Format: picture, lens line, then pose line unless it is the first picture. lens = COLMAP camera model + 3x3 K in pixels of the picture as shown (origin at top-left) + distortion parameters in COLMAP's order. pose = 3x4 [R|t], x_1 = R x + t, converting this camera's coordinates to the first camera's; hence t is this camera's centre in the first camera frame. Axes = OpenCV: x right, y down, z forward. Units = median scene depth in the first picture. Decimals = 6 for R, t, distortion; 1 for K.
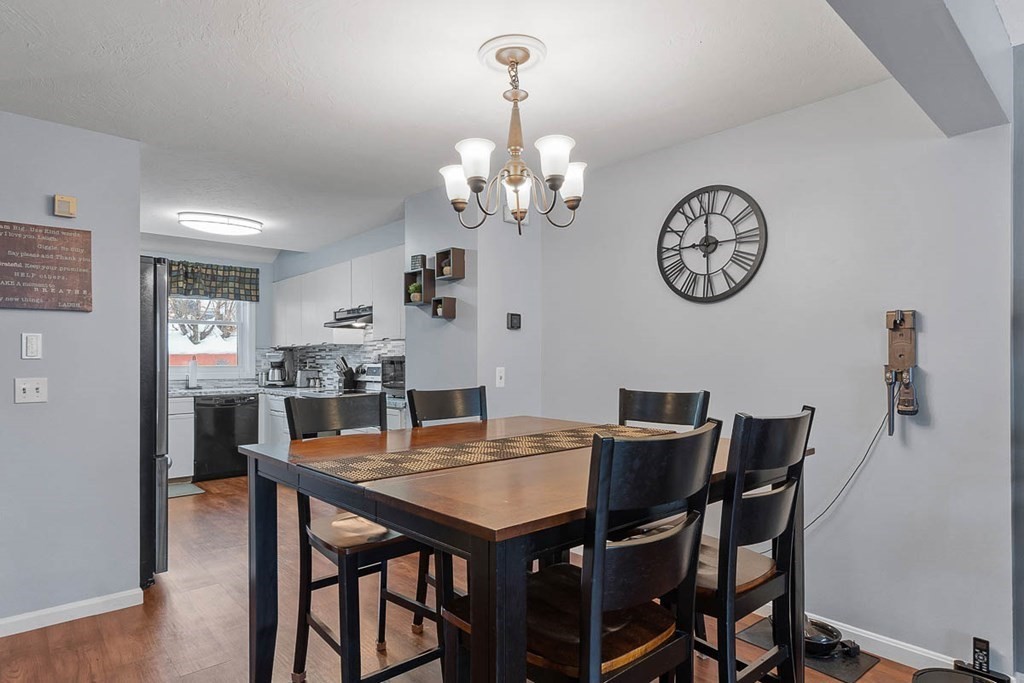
lens RADIAL K [[565.7, 0, 507.2], [0, 565.7, 350.0], [0, 0, 1]] dist [-0.022342, -0.000907]
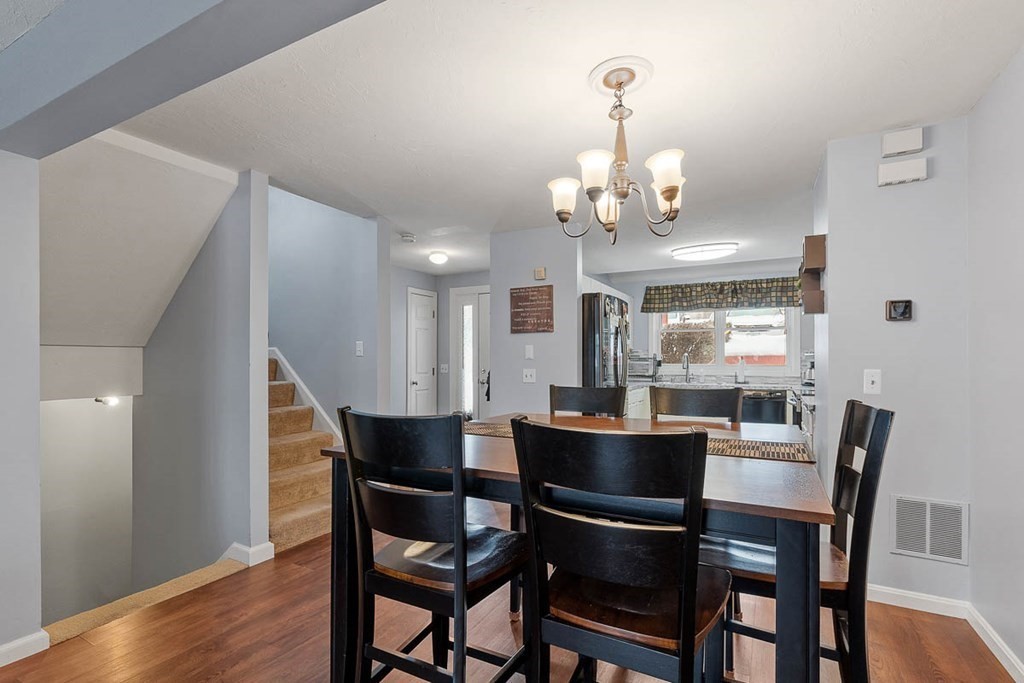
lens RADIAL K [[491.0, 0, 502.9], [0, 491.0, 356.7], [0, 0, 1]] dist [-0.003938, -0.000033]
pose [[0.331843, -0.004647, -0.943323, 0.274316], [0.014585, 0.999894, 0.000206, 0.002870], [0.943222, -0.013827, 0.331875, 0.149801]]
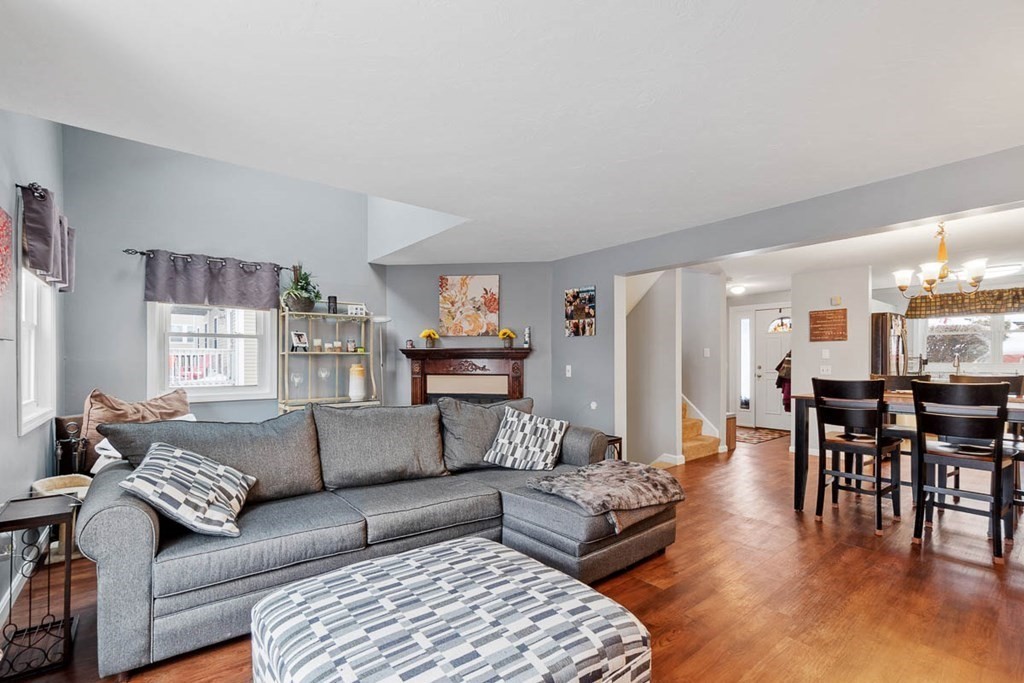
lens RADIAL K [[449.6, 0, 505.4], [0, 449.6, 361.5], [0, 0, 1]] dist [0.004061, 0.001509]
pose [[-0.061054, 0.006344, -0.998114, 0.604904], [0.017768, 0.999828, 0.005268, -0.004063], [0.997976, -0.017413, -0.061157, -0.186217]]
